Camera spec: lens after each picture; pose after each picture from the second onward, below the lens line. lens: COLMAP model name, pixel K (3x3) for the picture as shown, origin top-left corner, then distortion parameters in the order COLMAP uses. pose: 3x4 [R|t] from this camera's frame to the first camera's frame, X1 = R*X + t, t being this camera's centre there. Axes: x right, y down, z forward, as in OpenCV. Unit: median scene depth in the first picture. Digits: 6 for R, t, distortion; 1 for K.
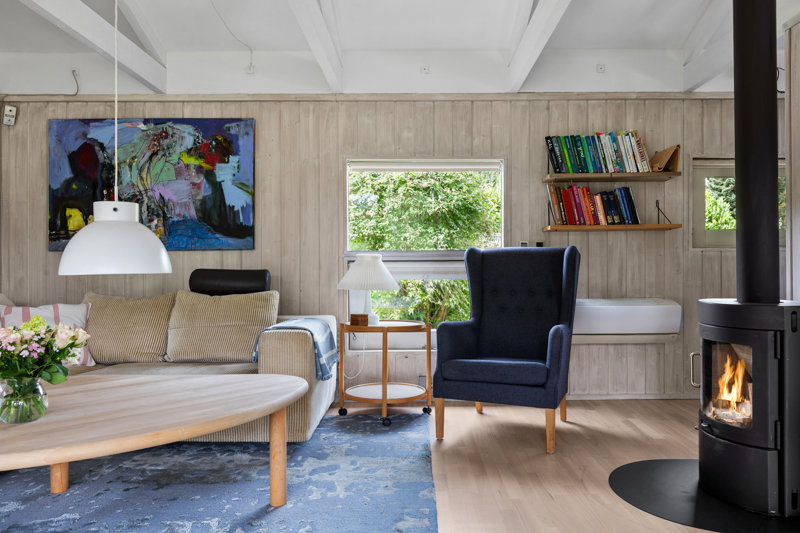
lens RADIAL K [[563.3, 0, 400.0], [0, 563.3, 266.5], [0, 0, 1]] dist [0.005189, 0.000102]
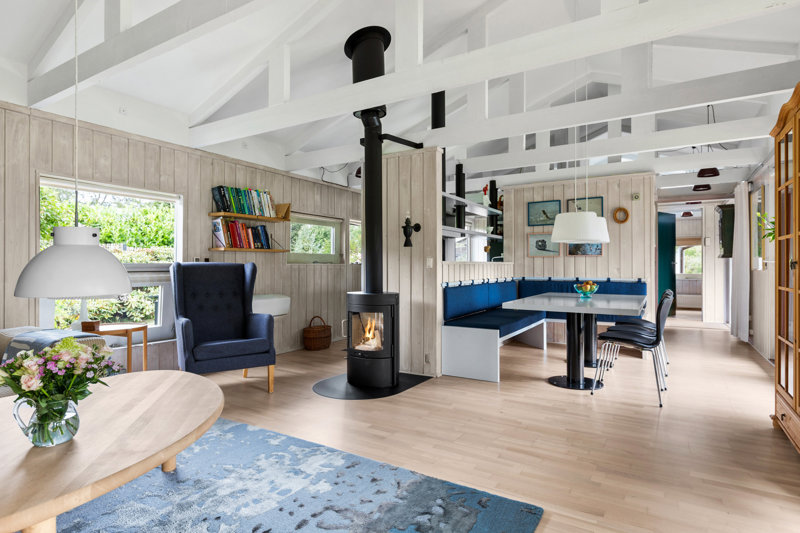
lens RADIAL K [[436.4, 0, 400.0], [0, 436.4, 266.5], [0, 0, 1]] dist [-0.001696, -0.000322]
pose [[0.522964, 0.004269, 0.852344, -0.461770], [0.001922, 0.999979, -0.006189, -0.016280], [-0.852352, 0.004875, 0.522945, 0.025891]]
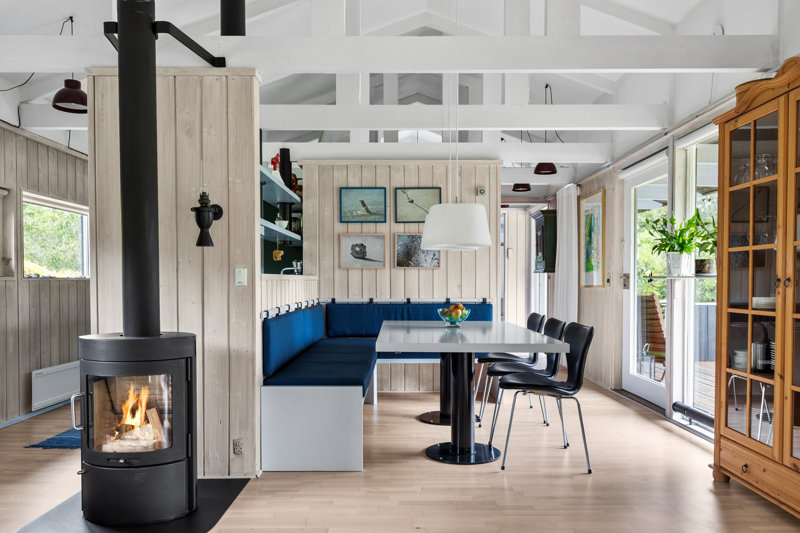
lens RADIAL K [[592.7, 0, 398.9], [0, 592.7, 296.8], [0, 0, 1]] dist [0.000321, 0.000880]
pose [[0.000001, -0.020803, 0.999784, -0.323592], [0.003240, 0.999778, 0.020803, -0.020139], [-0.999995, 0.003240, 0.000068, 0.308448]]
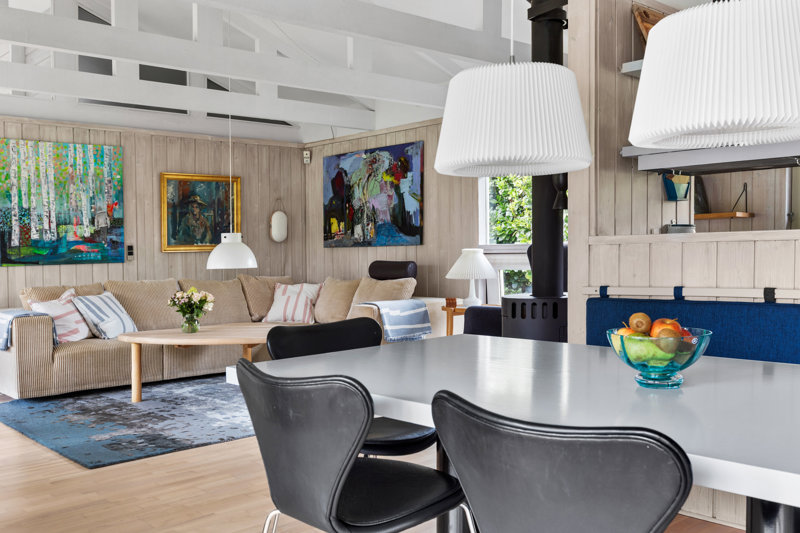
lens RADIAL K [[776.9, 0, 400.0], [0, 776.9, 266.5], [0, 0, 1]] dist [-0.010071, -0.004973]
pose [[0.678150, 0.008806, -0.734871, 0.989366], [0.014703, 0.999566, 0.025546, -0.026767], [0.734776, -0.028129, 0.677726, -0.221514]]
